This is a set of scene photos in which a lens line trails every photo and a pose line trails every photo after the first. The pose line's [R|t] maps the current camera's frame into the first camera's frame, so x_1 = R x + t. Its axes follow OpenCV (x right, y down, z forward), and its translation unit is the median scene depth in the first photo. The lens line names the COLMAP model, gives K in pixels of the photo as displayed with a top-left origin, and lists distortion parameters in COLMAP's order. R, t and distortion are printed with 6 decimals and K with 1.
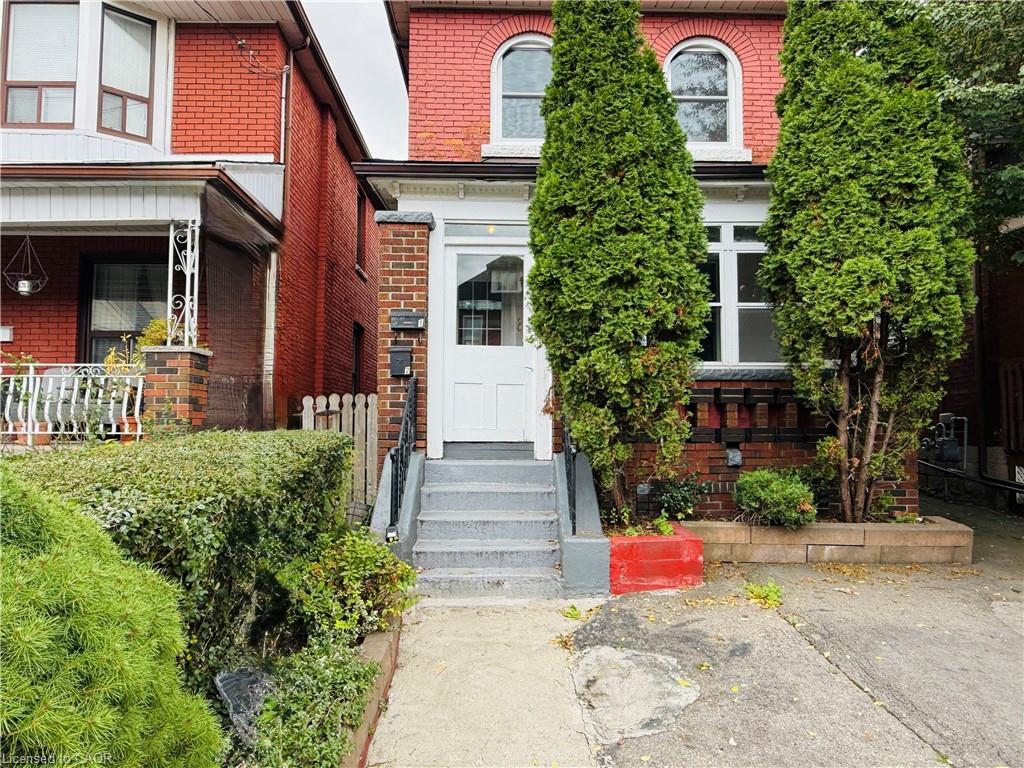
lens RADIAL K [[703.0, 0, 509.9], [0, 703.0, 390.7], [0, 0, 1]] dist [-0.001132, 0.001036]
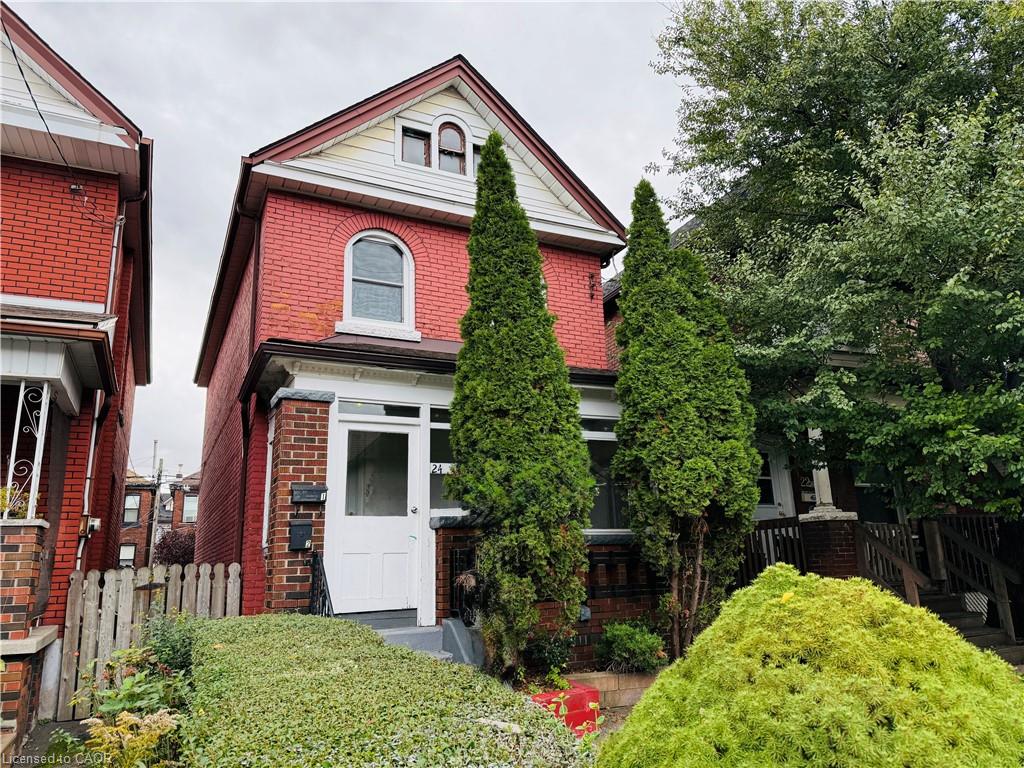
lens RADIAL K [[711.7, 0, 508.7], [0, 711.7, 388.5], [0, 0, 1]] dist [0.143839, -0.210925]
pose [[0.907294, 0.069079, 0.414783, -0.387212], [0.013106, 0.981289, -0.192095, -0.052067], [-0.420292, 0.179723, 0.889413, -0.112872]]
